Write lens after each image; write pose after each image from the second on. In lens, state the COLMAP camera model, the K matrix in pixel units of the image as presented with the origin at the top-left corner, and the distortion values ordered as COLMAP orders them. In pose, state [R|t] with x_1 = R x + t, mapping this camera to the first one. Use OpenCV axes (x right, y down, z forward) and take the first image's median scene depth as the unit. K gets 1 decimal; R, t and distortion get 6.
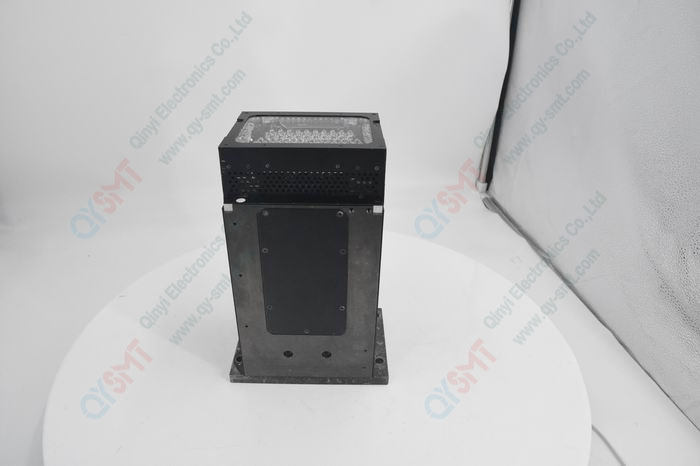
lens RADIAL K [[494.6, 0, 350.0], [0, 494.6, 233.0], [0, 0, 1]] dist [-0.000261, 0.000723]
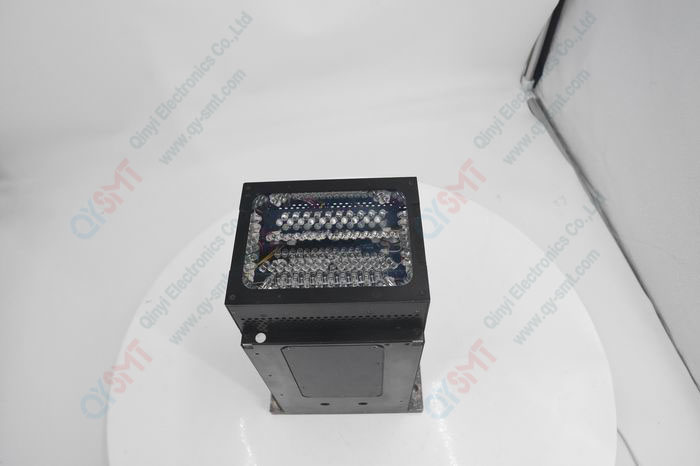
lens RADIAL K [[494.6, 0, 350.0], [0, 494.6, 233.0], [0, 0, 1]] dist [-0.000261, 0.000723]
pose [[1.000000, -0.000034, -0.000064, 3.031618], [0.000034, 1.000000, -0.000006, -0.000095], [0.000064, 0.000006, 1.000000, -0.000018]]
